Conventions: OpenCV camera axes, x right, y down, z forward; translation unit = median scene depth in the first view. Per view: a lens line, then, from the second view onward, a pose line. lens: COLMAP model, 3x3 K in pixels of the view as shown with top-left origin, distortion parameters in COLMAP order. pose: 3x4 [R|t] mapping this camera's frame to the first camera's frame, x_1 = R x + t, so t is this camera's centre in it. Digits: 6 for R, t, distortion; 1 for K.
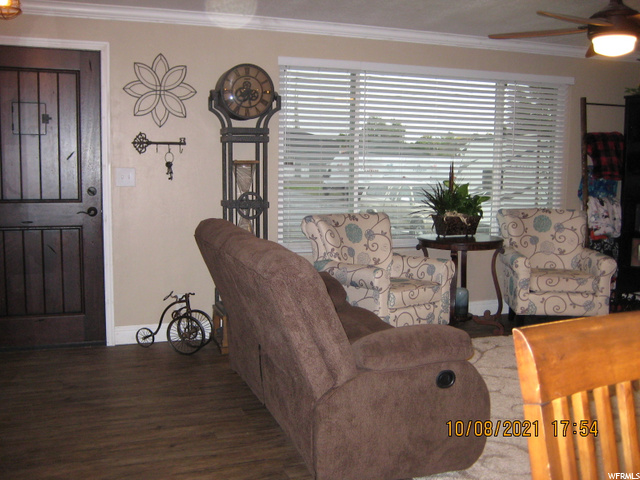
lens RADIAL K [[670.7, 0, 320.2], [0, 670.7, 243.9], [0, 0, 1]] dist [-0.089137, 0.000000]
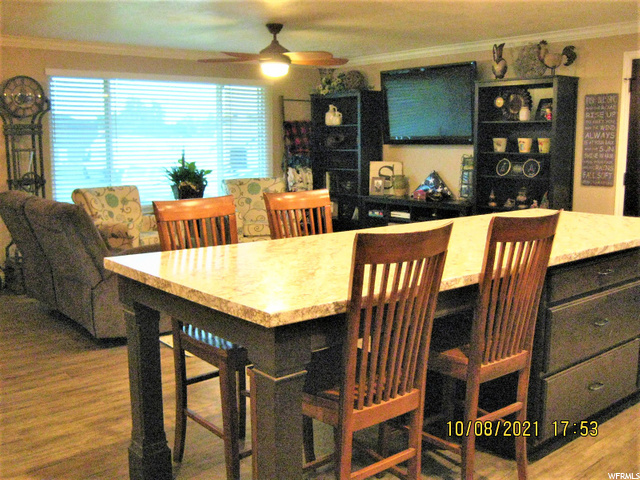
lens RADIAL K [[670.7, 0, 318.2], [0, 670.7, 236.2], [0, 0, 1]] dist [-0.089137, 0.000000]
pose [[0.940404, -0.062661, 0.334237, -0.010766], [0.056885, 0.998014, 0.027050, 0.041205], [-0.335268, -0.006425, 0.942101, -0.383301]]
